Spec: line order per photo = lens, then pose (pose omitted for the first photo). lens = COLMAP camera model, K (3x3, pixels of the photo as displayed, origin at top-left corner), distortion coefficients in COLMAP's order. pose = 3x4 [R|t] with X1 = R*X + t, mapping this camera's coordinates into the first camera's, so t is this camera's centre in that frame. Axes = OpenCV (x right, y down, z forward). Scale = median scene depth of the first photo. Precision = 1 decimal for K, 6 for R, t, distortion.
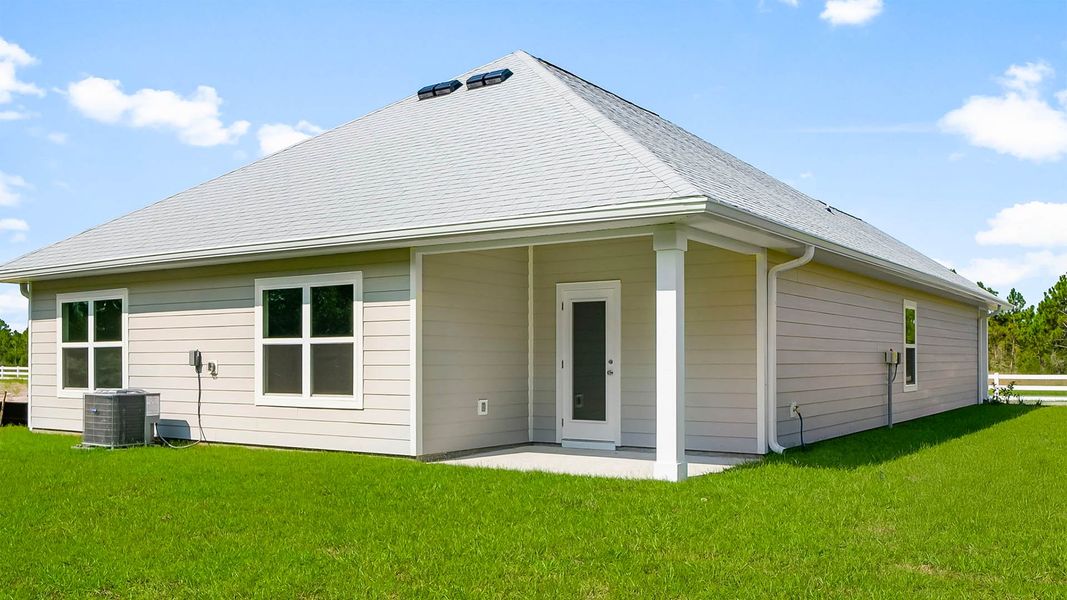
lens RADIAL K [[924.3, 0, 529.6], [0, 924.3, 254.2], [0, 0, 1]] dist [0.048213, 0.009142]
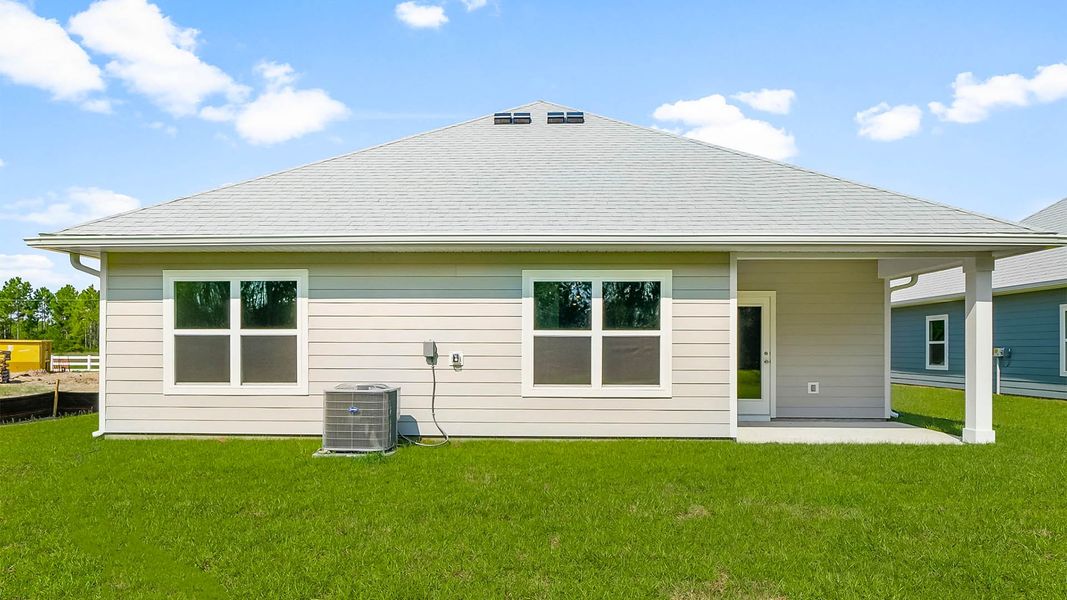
lens RADIAL K [[610.7, 0, 533.6], [0, 610.7, 292.3], [0, 0, 1]] dist [-0.001975, -0.002811]
pose [[0.837026, 0.054165, 0.544475, -0.619711], [-0.064649, 0.997908, 0.000112, 0.048415], [-0.543330, -0.035294, 0.838777, 0.434708]]
